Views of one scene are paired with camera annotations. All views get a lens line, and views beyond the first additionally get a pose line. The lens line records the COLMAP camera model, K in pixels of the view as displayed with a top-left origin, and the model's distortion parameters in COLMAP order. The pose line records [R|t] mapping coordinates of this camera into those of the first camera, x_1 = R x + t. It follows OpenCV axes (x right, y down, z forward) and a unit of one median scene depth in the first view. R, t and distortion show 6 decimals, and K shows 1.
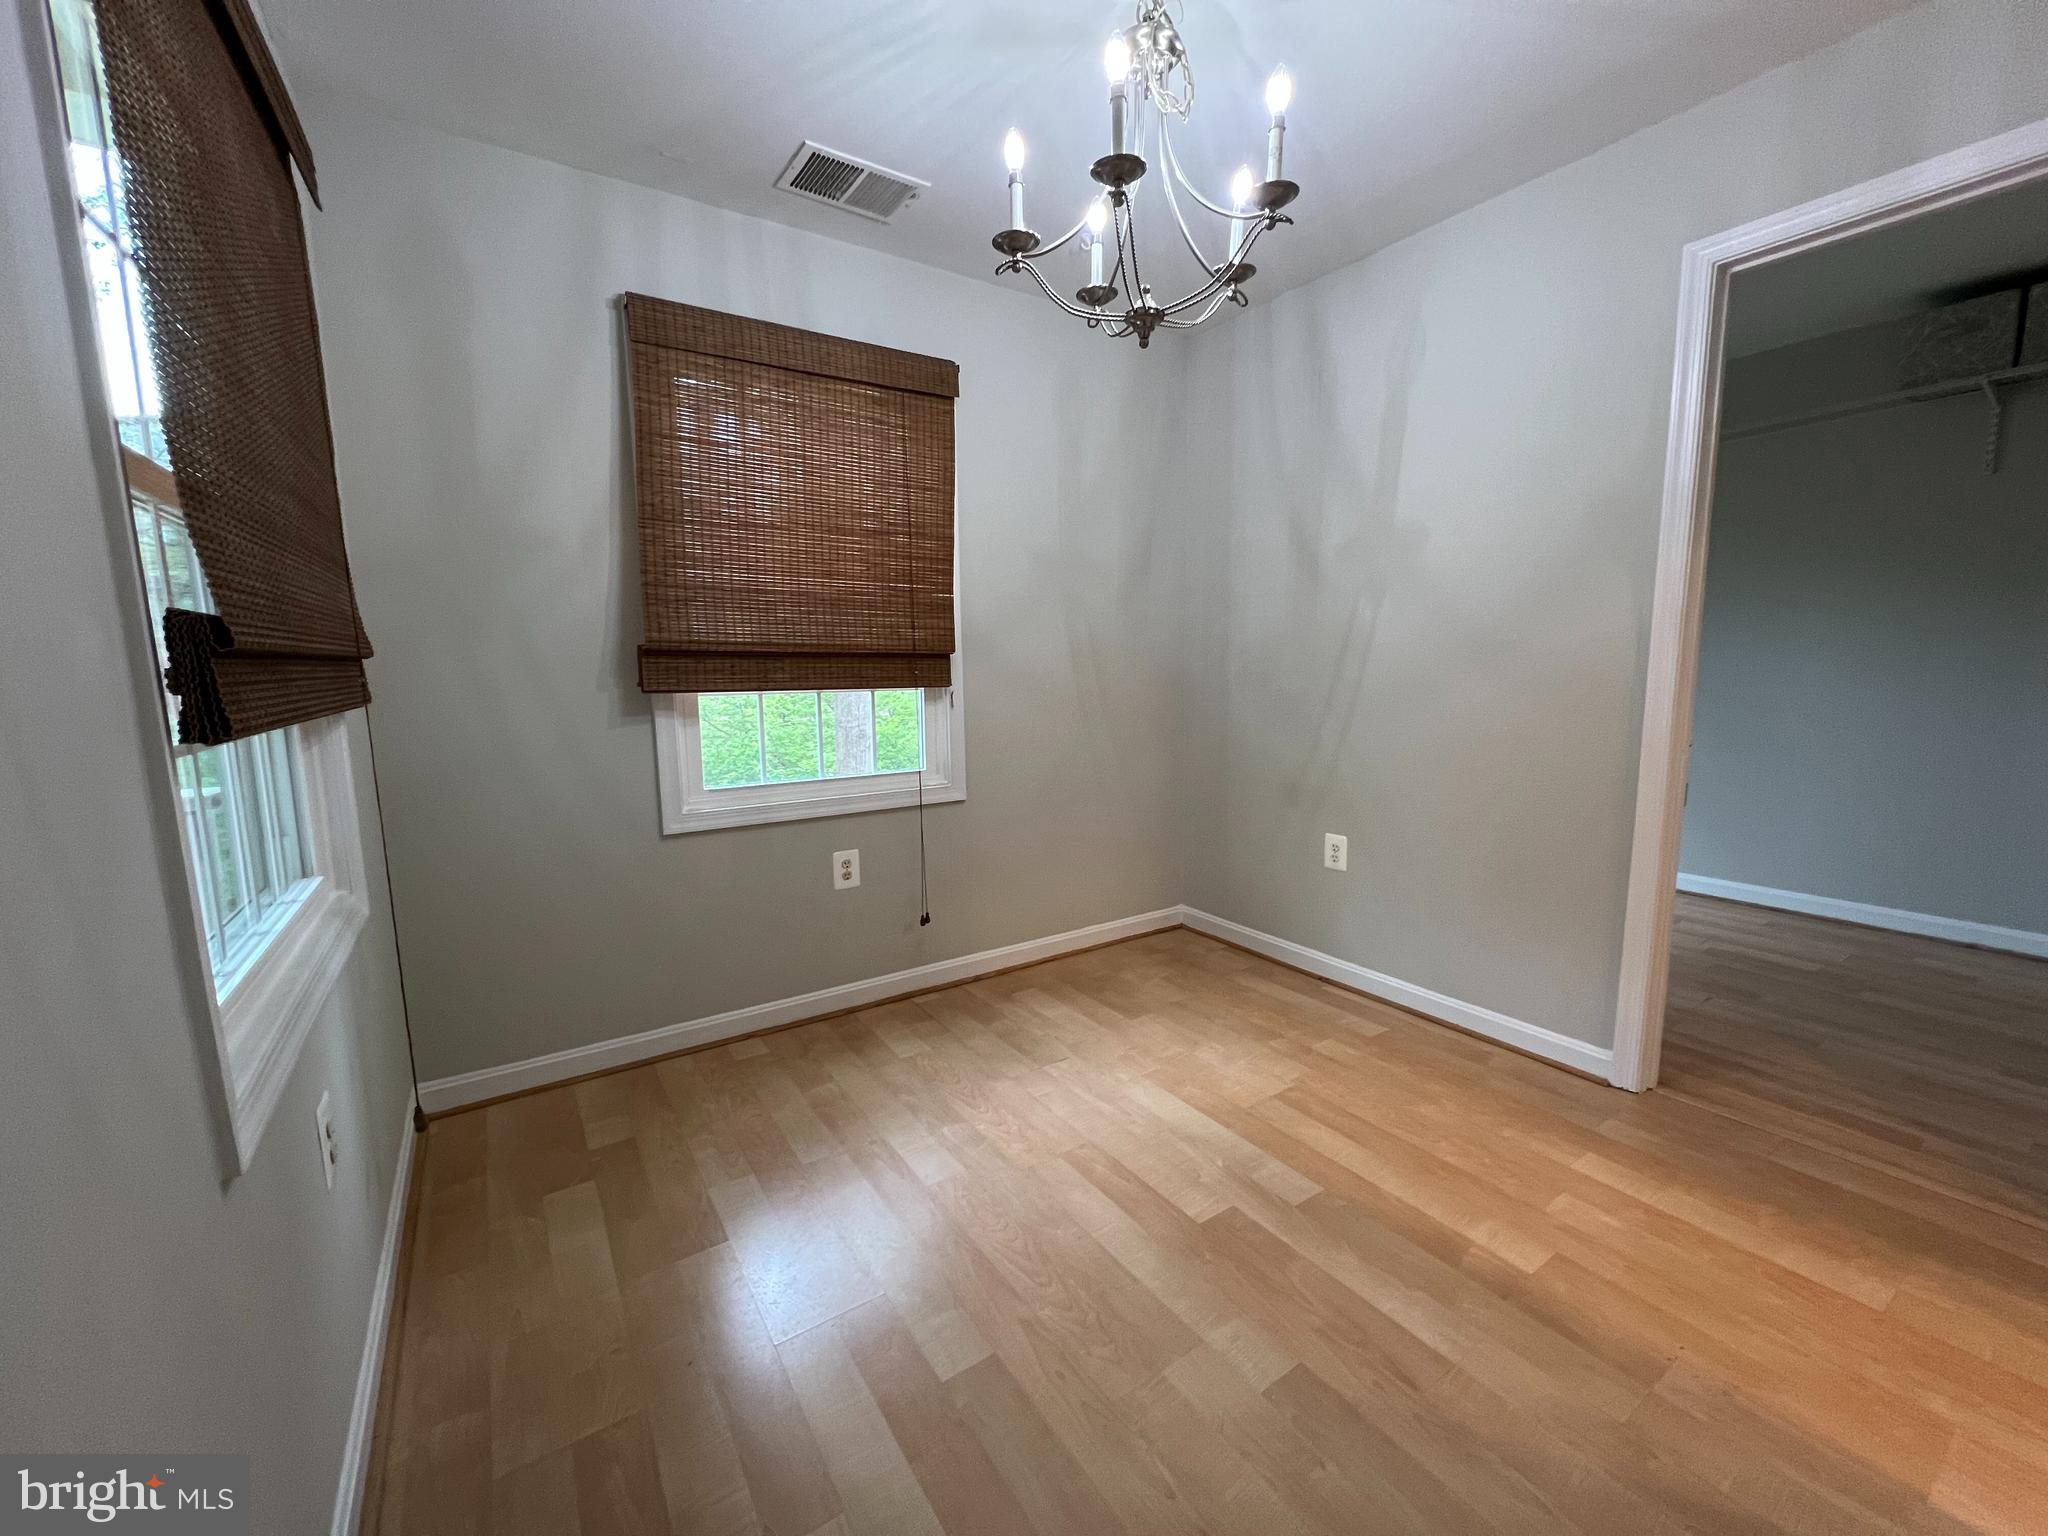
lens RADIAL K [[819.9, 0, 1024.6], [0, 819.9, 771.0], [0, 0, 1]] dist [-0.000844, -0.000082]
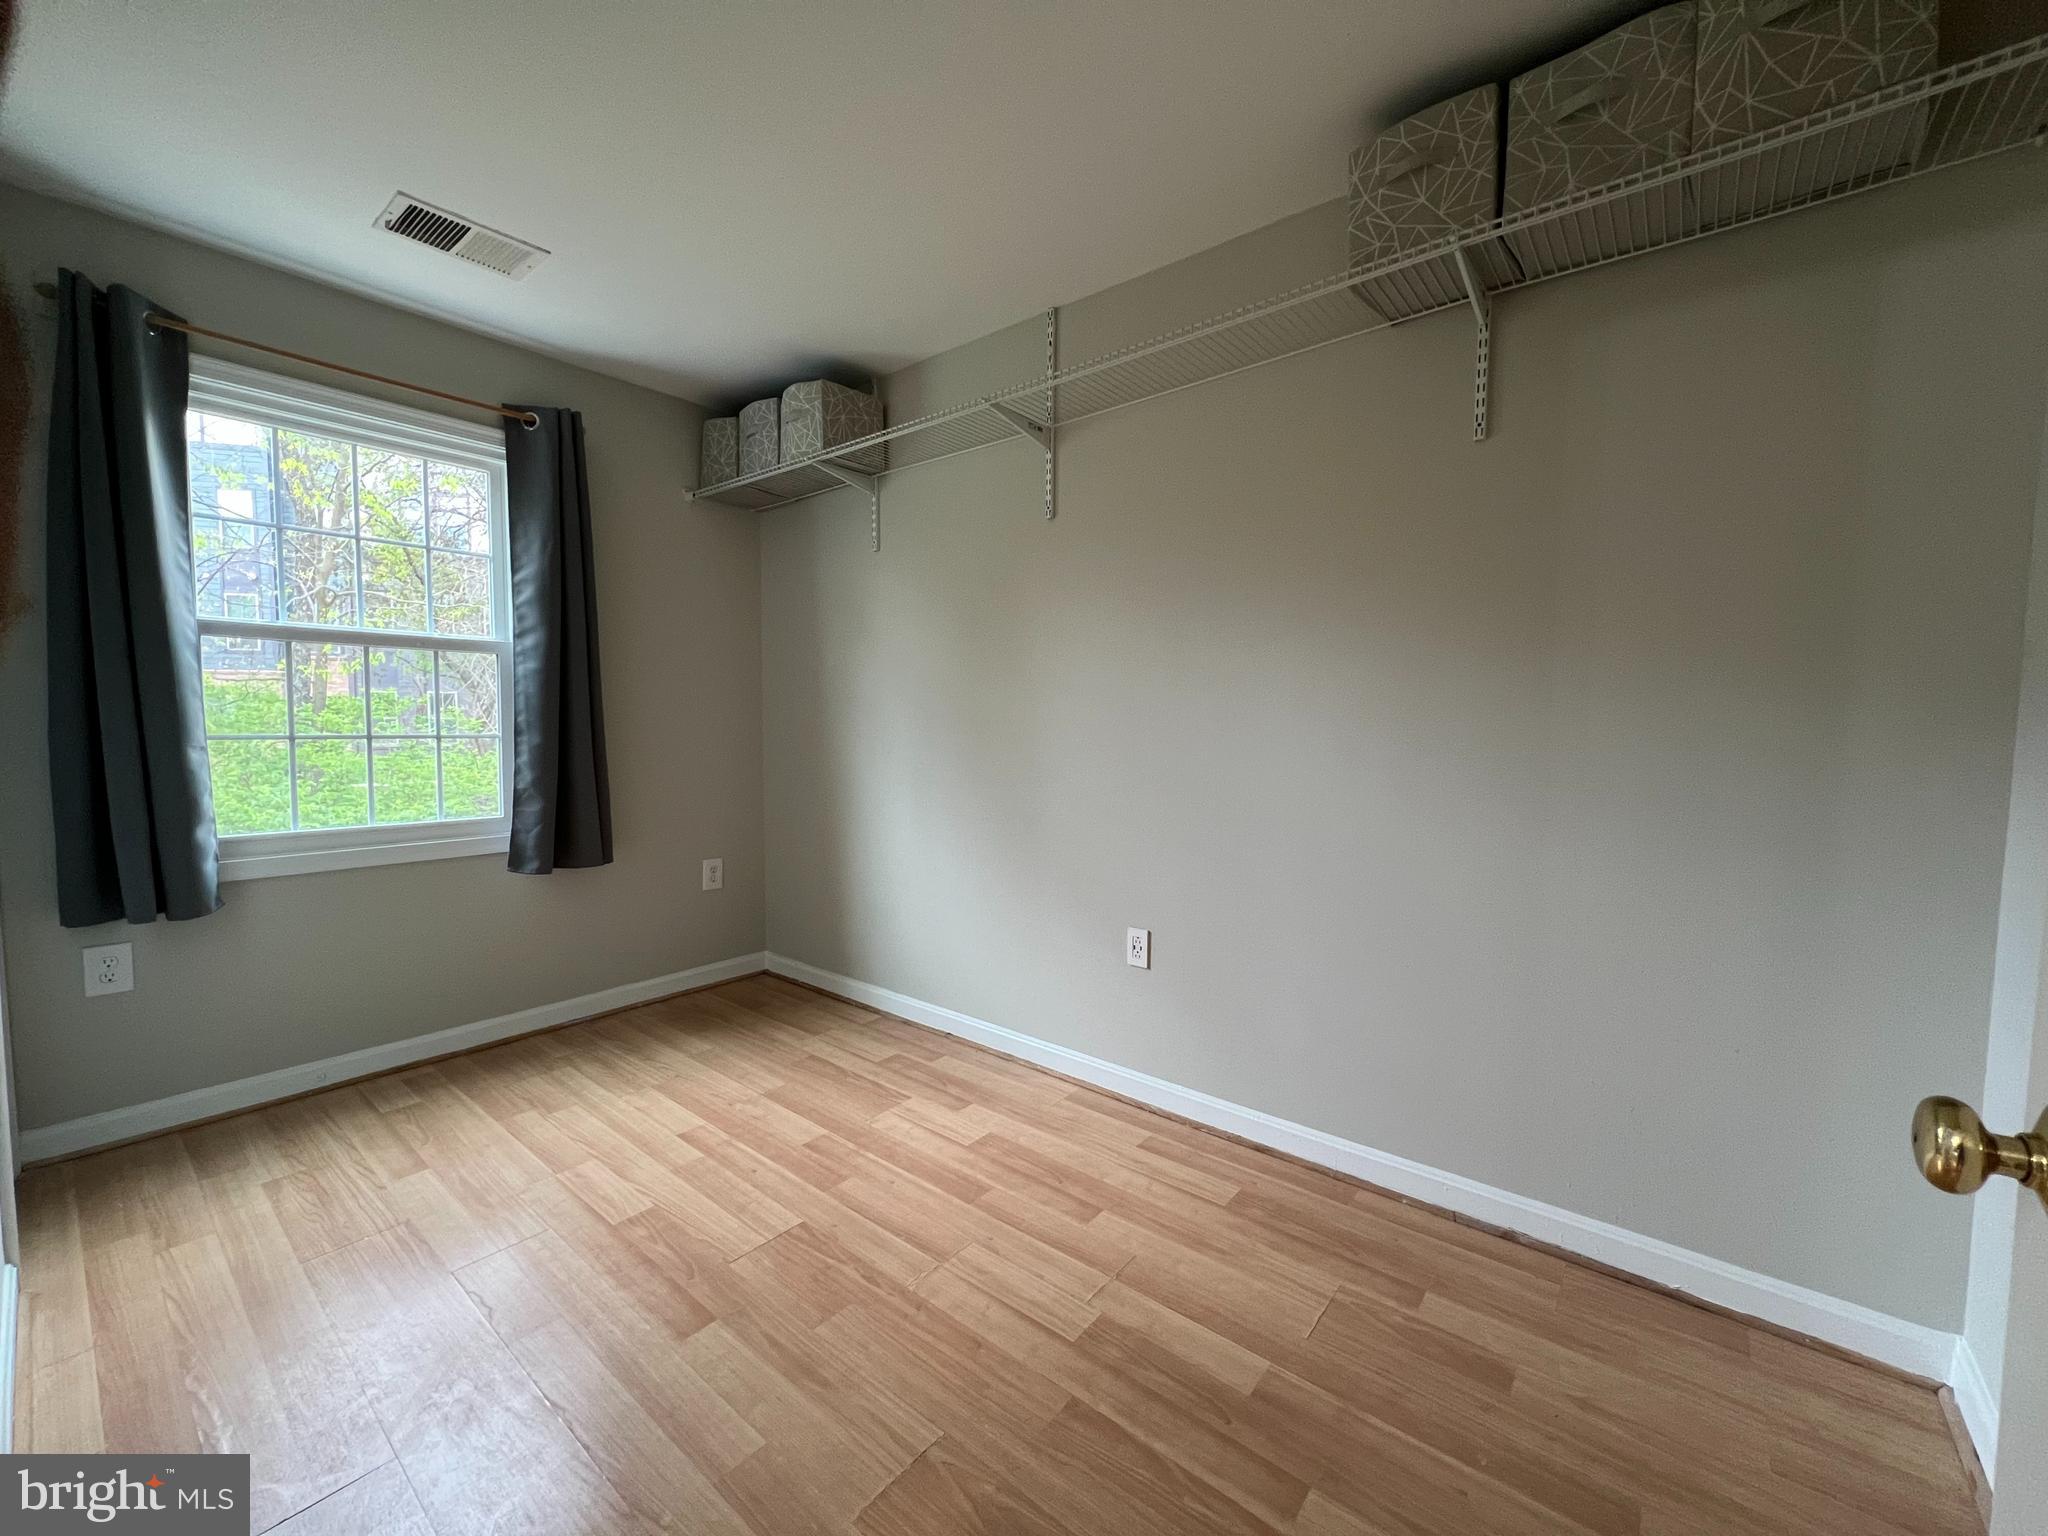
lens RADIAL K [[819.9, 0, 1024.3], [0, 819.9, 763.9], [0, 0, 1]] dist [-0.000844, -0.000082]
pose [[0.953718, 0.004385, 0.300670, 0.099648], [0.017716, 0.997337, -0.070740, -0.013492], [-0.300180, 0.072793, 0.951101, 0.080261]]
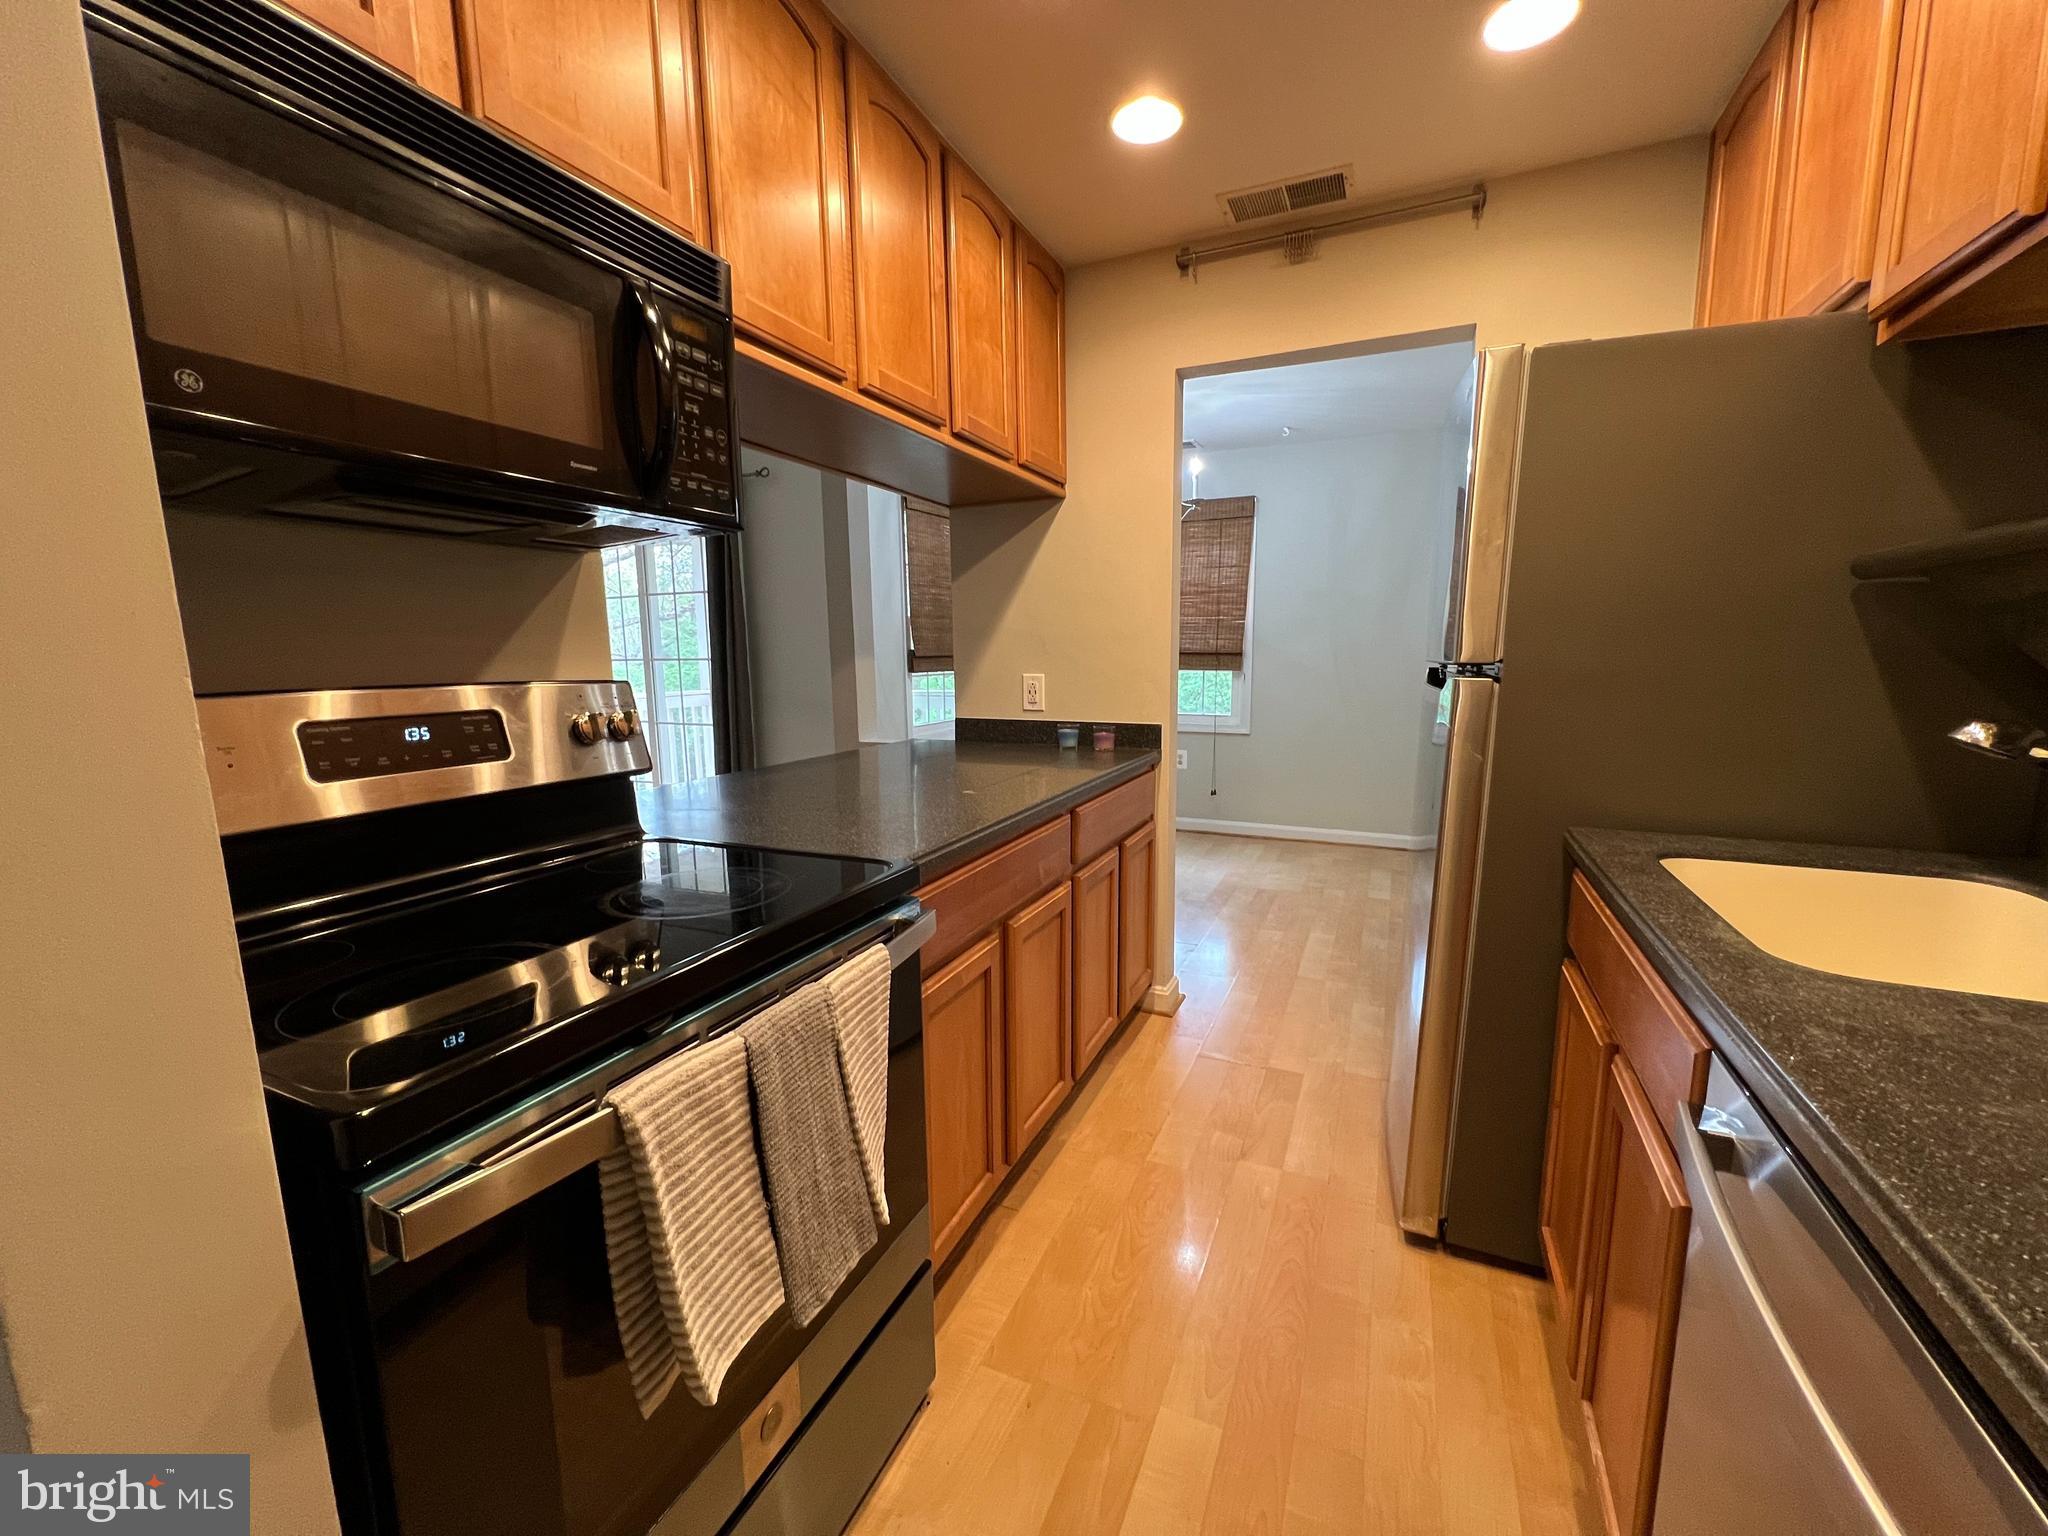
lens RADIAL K [[819.9, 0, 1020.9], [0, 819.9, 772.2], [0, 0, 1]] dist [-0.000844, -0.000082]
pose [[0.524677, 0.137561, -0.840114, 1.352013], [-0.115920, 0.989211, 0.089579, 0.017398], [0.843372, 0.050386, 0.534962, -0.436507]]
